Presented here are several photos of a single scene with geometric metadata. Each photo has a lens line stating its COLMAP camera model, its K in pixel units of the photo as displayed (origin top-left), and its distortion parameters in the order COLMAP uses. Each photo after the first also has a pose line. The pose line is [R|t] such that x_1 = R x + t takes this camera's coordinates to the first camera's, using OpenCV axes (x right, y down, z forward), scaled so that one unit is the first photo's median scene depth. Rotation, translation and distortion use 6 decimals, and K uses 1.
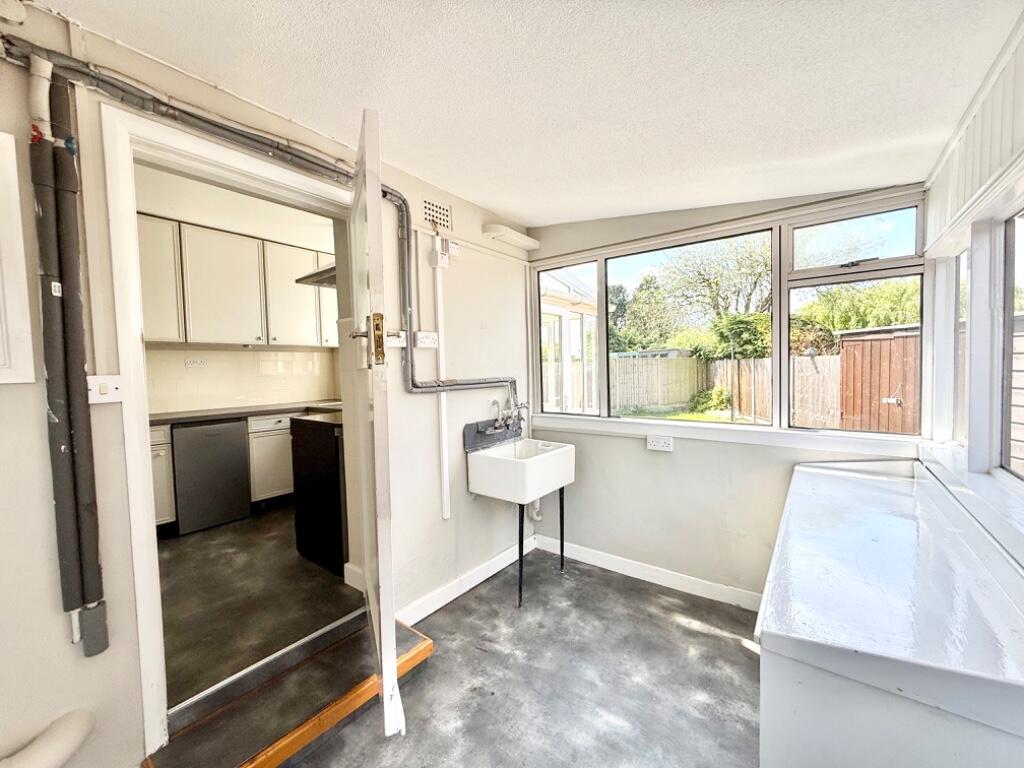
lens RADIAL K [[409.4, 0, 512.0], [0, 409.4, 384.0], [0, 0, 1]] dist [0.000092, -0.000037]
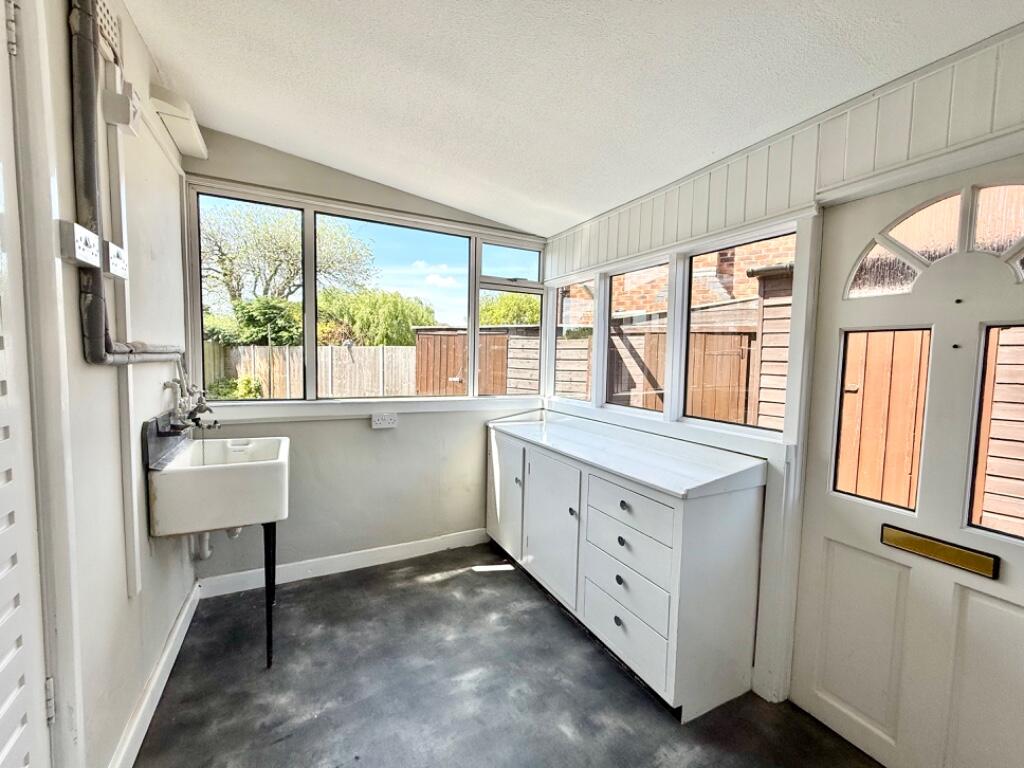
lens RADIAL K [[422.1, 0, 512.0], [0, 422.1, 384.0], [0, 0, 1]] dist [-0.001069, -0.000374]
pose [[0.435362, -0.024549, 0.899921, -0.439060], [0.004731, 0.999677, 0.024981, 0.033110], [-0.900243, -0.006618, 0.435337, 0.293714]]
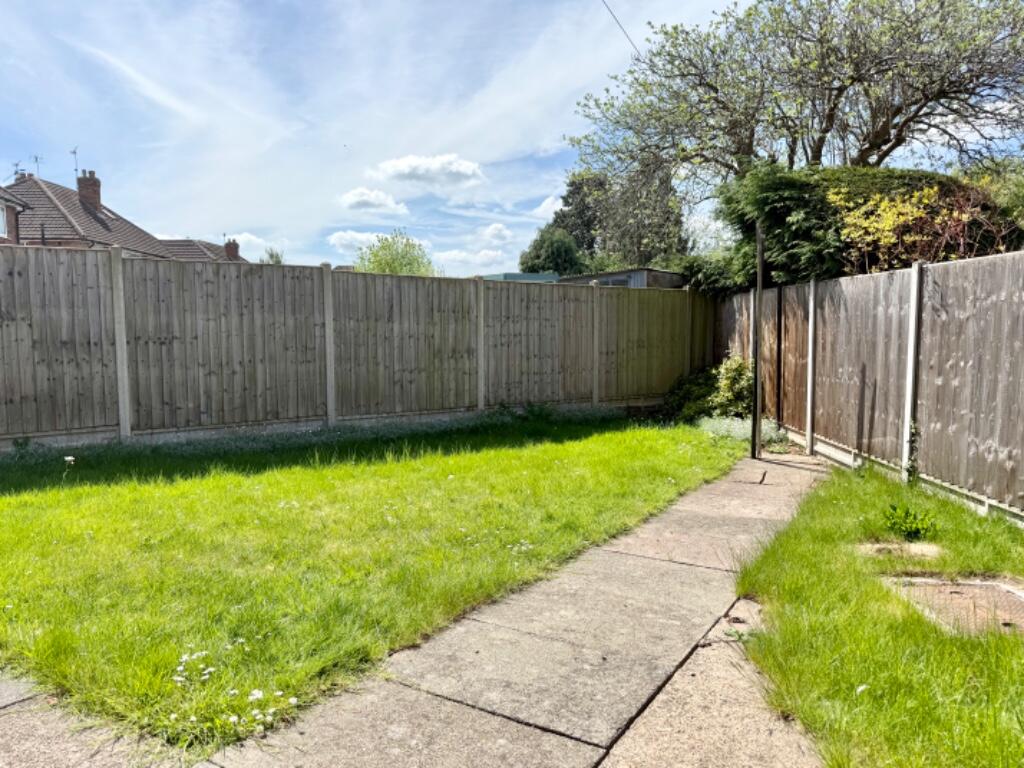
lens RADIAL K [[722.3, 0, 512.1], [0, 722.3, 397.2], [0, 0, 1]] dist [-0.000201, -0.001446]
pose [[0.992890, 0.013921, 0.118220, 1.091038], [-0.020061, 0.998502, 0.050904, 0.068736], [-0.117334, -0.052914, 0.991682, 1.701826]]
